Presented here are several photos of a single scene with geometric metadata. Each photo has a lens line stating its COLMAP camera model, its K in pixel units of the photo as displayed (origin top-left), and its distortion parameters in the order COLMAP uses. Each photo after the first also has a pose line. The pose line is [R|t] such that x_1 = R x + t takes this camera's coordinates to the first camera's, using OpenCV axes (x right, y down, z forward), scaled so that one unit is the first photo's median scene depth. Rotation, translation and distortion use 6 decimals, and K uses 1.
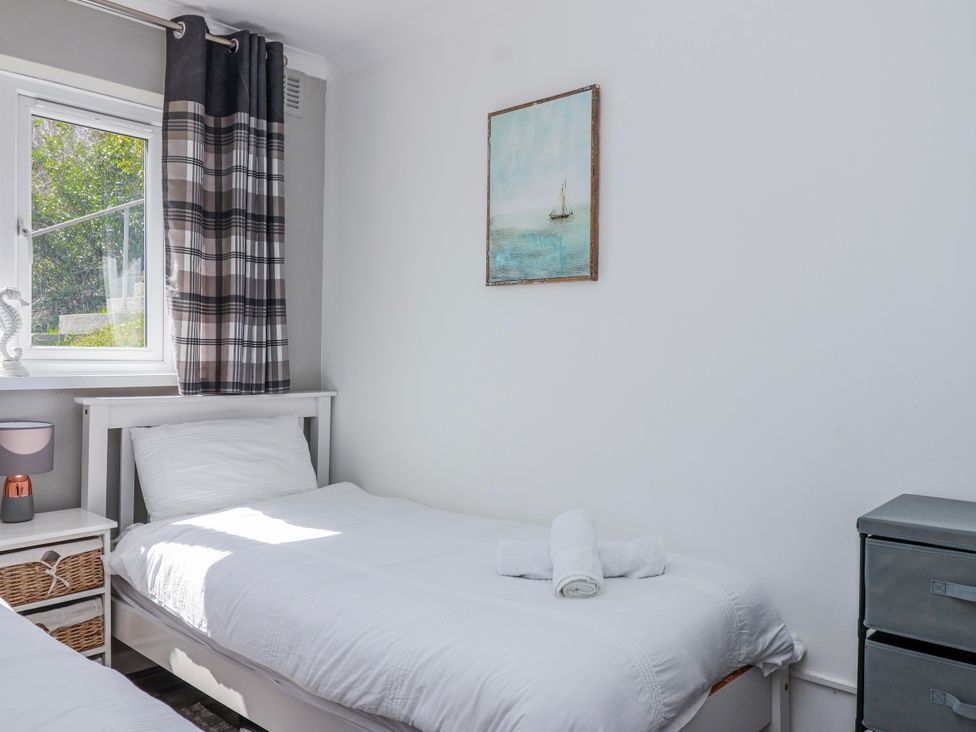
lens RADIAL K [[749.9, 0, 487.7], [0, 749.9, 361.1], [0, 0, 1]] dist [0.010950, -0.012012]
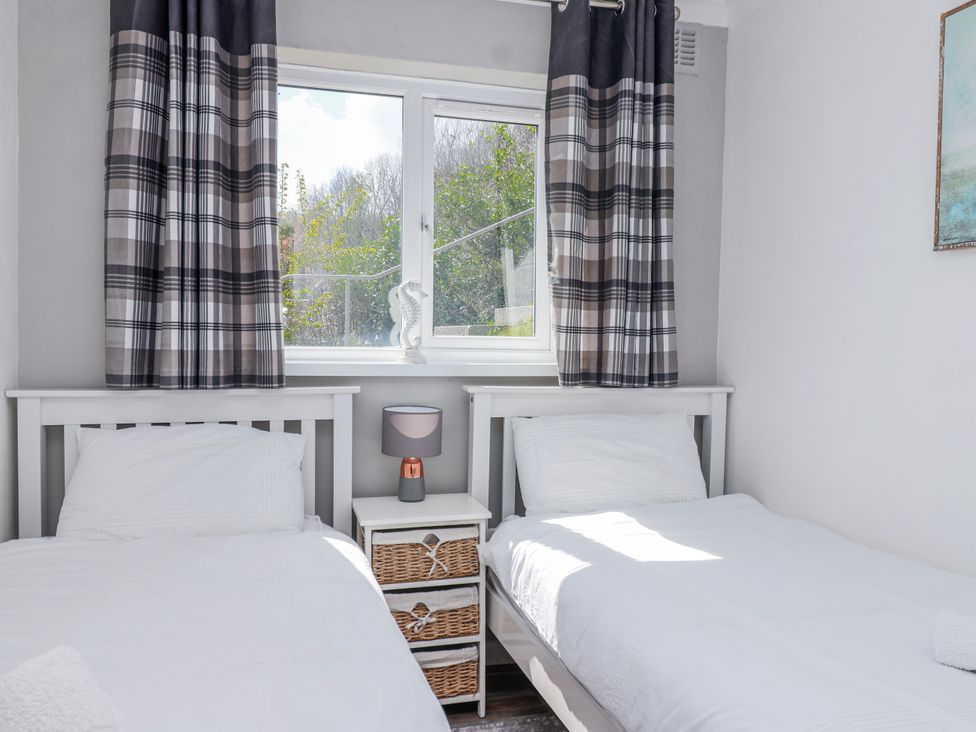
lens RADIAL K [[749.9, 0, 487.7], [0, 749.9, 361.1], [0, 0, 1]] dist [0.010950, -0.012012]
pose [[0.846438, 0.014923, -0.532278, 0.020583], [-0.008909, 0.999864, 0.013864, 0.001011], [0.532412, -0.006993, 0.846456, 0.138214]]
